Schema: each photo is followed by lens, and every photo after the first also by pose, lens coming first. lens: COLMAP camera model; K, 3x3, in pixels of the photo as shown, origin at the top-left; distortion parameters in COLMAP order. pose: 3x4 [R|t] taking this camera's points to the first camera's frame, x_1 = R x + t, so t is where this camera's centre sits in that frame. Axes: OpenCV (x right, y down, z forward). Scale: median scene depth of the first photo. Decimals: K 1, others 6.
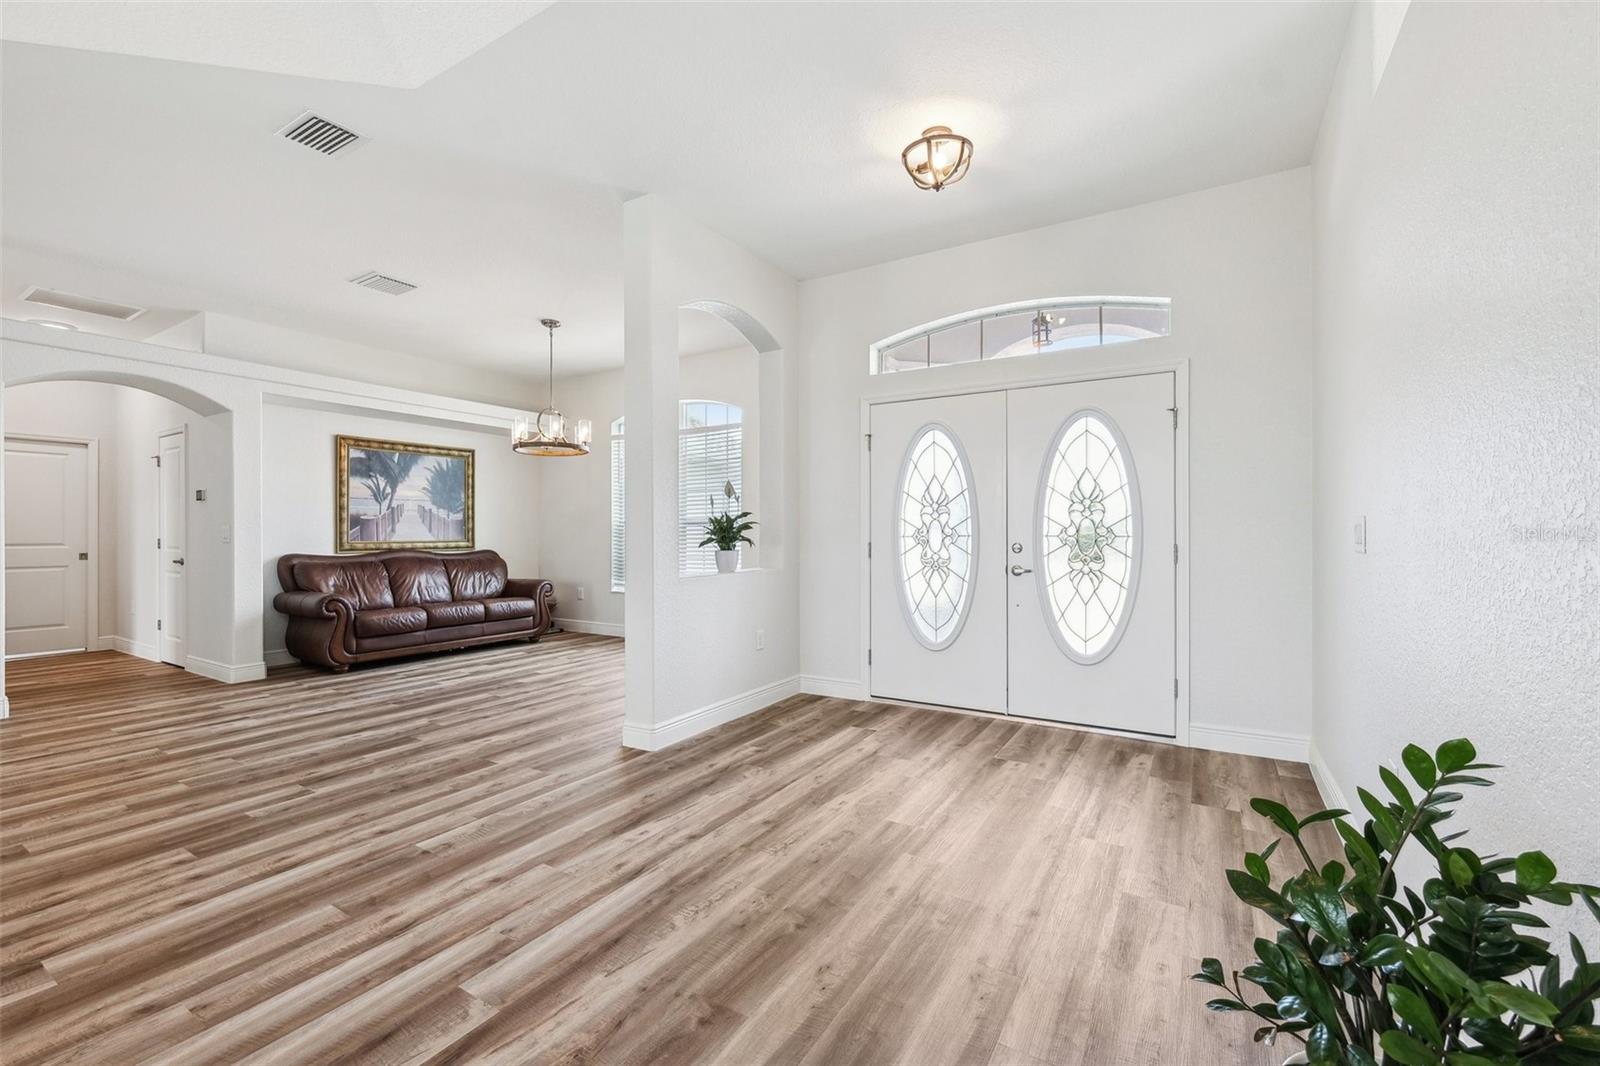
lens RADIAL K [[669.5, 0, 791.8], [0, 669.5, 526.8], [0, 0, 1]] dist [-0.005730, -0.000828]
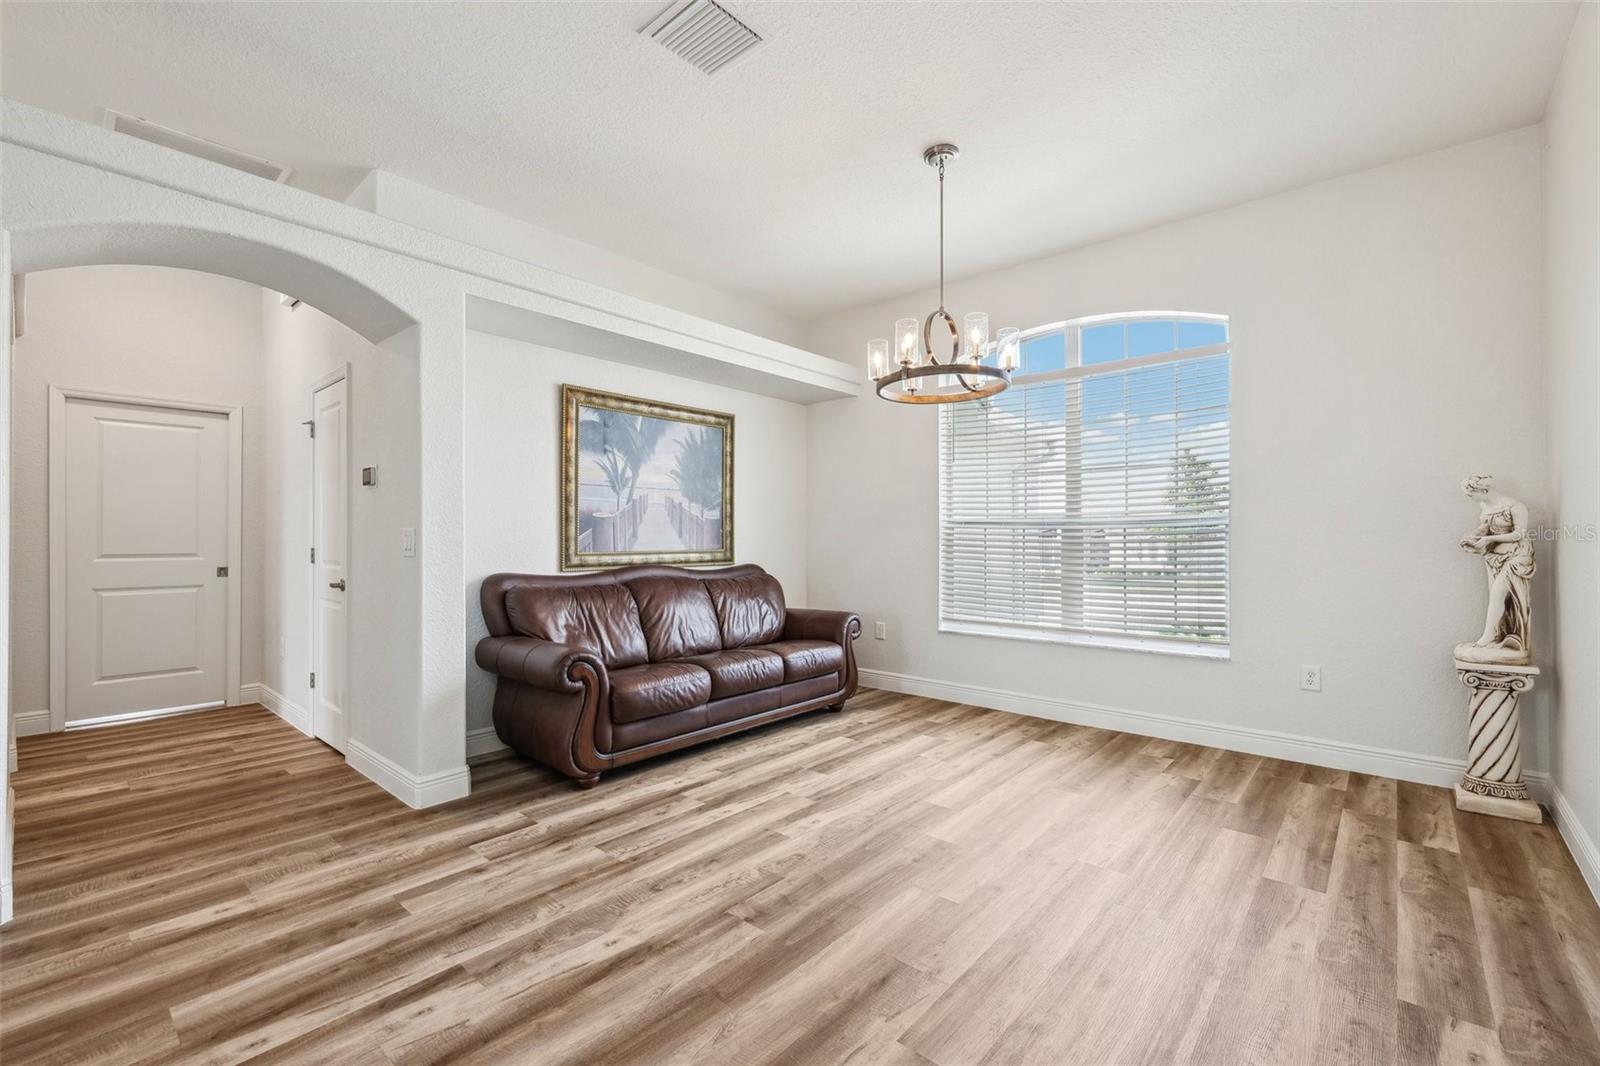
lens RADIAL K [[709.4, 0, 817.1], [0, 709.4, 528.3], [0, 0, 1]] dist [-0.002385, -0.000746]
pose [[0.986709, -0.000770, -0.162498, -0.318654], [0.000269, 0.999995, -0.003109, 0.000824], [0.162500, 0.003024, 0.986704, 0.359345]]
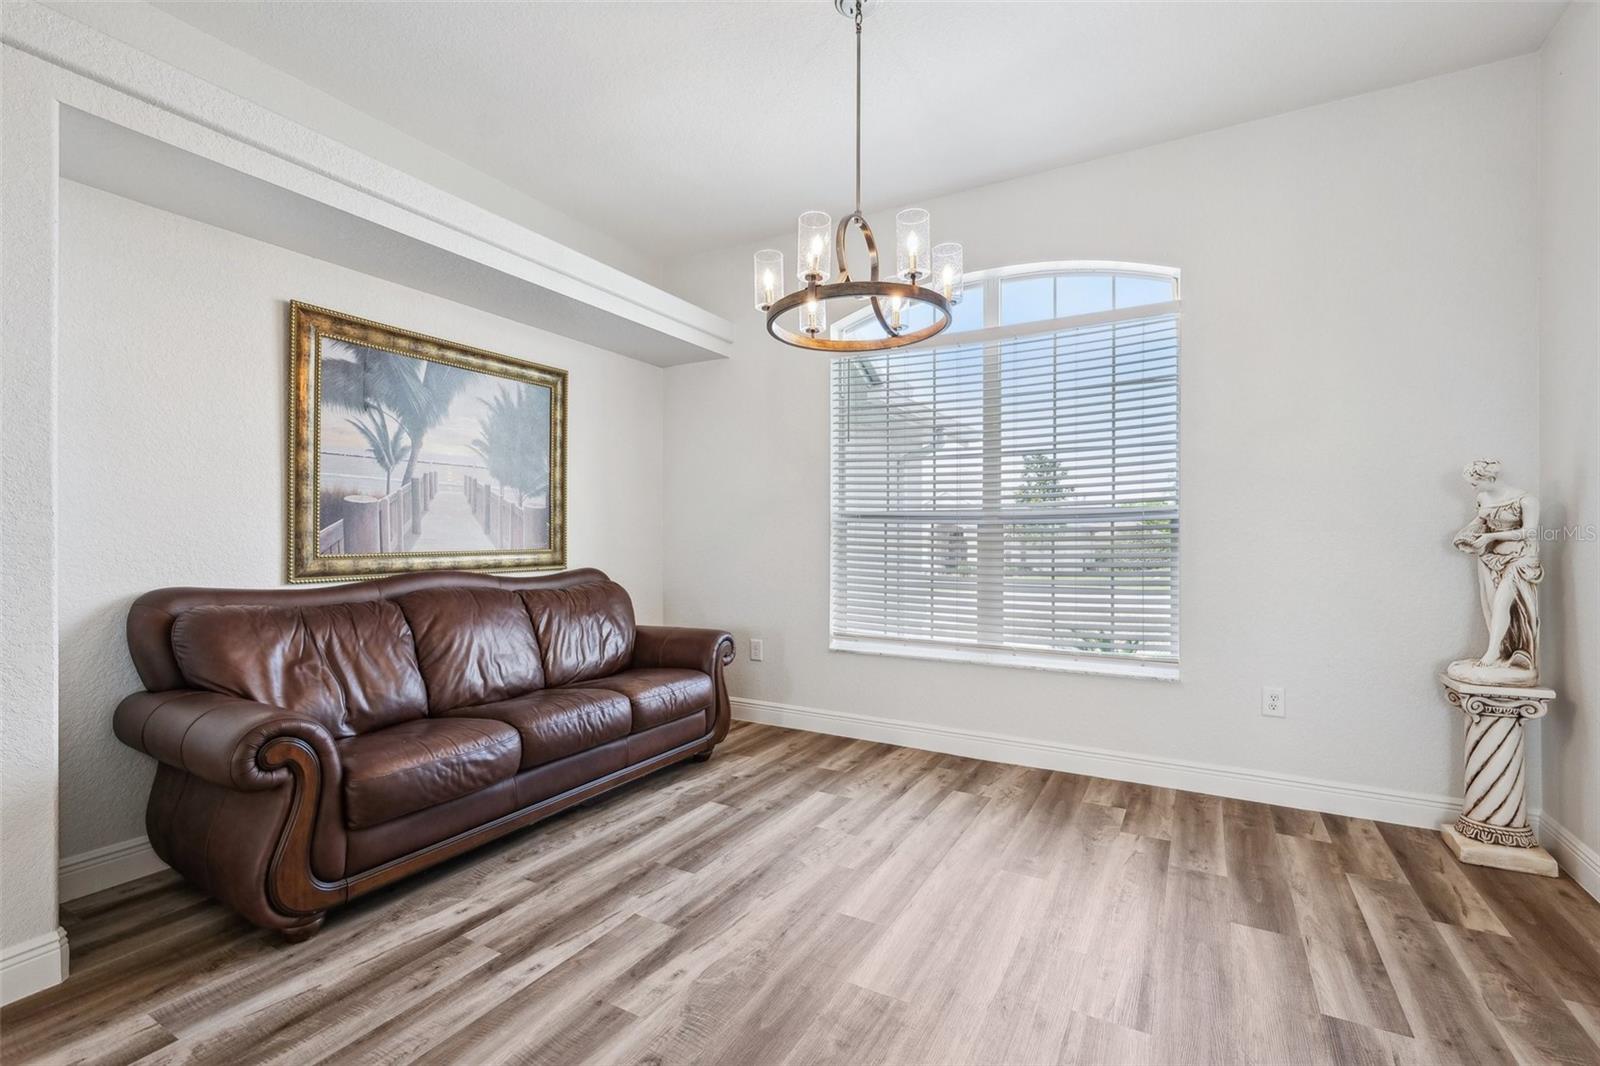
lens RADIAL K [[709.4, 0, 796.6], [0, 709.4, 535.5], [0, 0, 1]] dist [-0.002385, -0.000746]
pose [[0.999935, 0.003946, 0.010708, -0.350427], [-0.004044, 0.999950, 0.009185, 0.004101], [-0.010671, -0.009228, 0.999900, 0.525850]]
